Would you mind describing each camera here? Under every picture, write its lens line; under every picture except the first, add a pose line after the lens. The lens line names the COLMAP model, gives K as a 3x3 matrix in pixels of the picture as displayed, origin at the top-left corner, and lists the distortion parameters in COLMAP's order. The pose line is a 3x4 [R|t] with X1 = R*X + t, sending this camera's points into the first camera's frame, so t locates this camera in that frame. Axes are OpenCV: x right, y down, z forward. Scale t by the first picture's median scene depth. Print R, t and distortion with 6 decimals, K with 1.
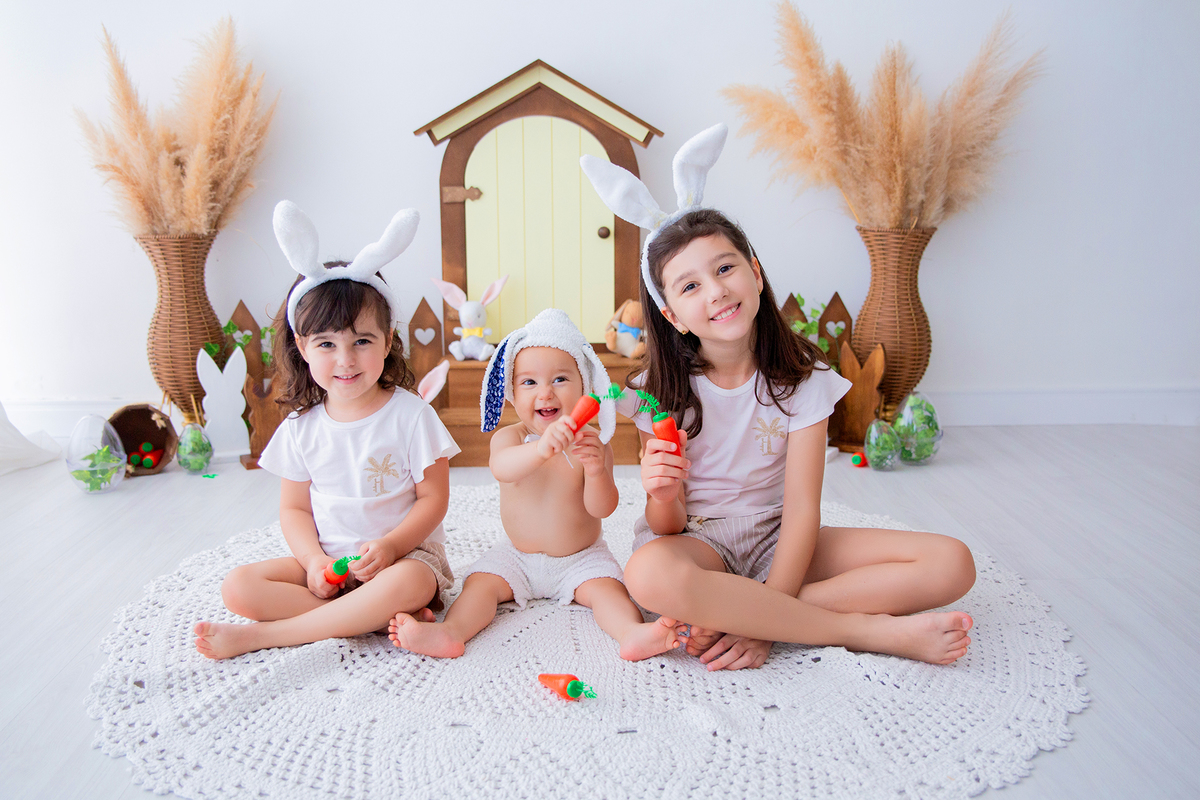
lens RADIAL K [[1220.2, 0, 598.6], [0, 1220.2, 405.8], [0, 0, 1]] dist [-0.023728, 0.008521]
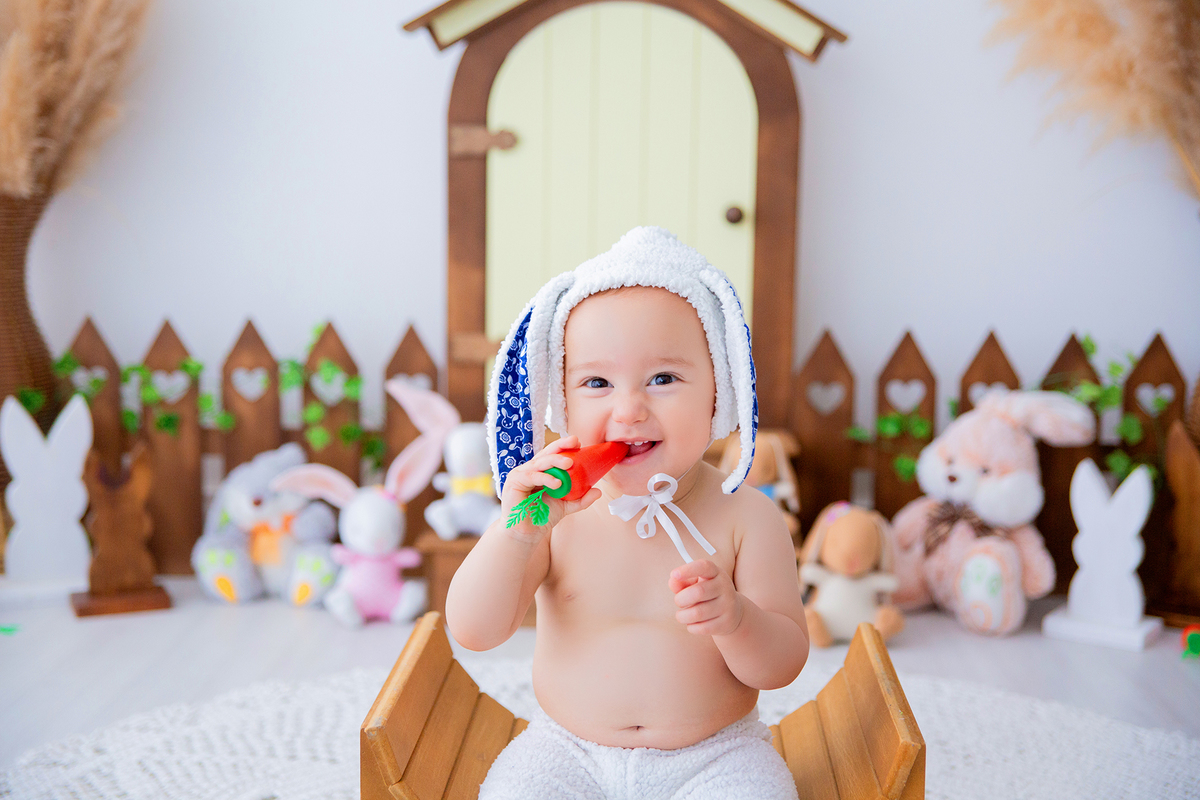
lens RADIAL K [[1759.6, 0, 595.6], [0, 1759.6, 407.8], [0, 0, 1]] dist [0.136046, -0.074878]
pose [[0.997270, 0.031630, -0.066720, -0.002222], [-0.035372, 0.997822, -0.055674, -0.006400], [0.064814, 0.057882, 0.996217, 0.199007]]
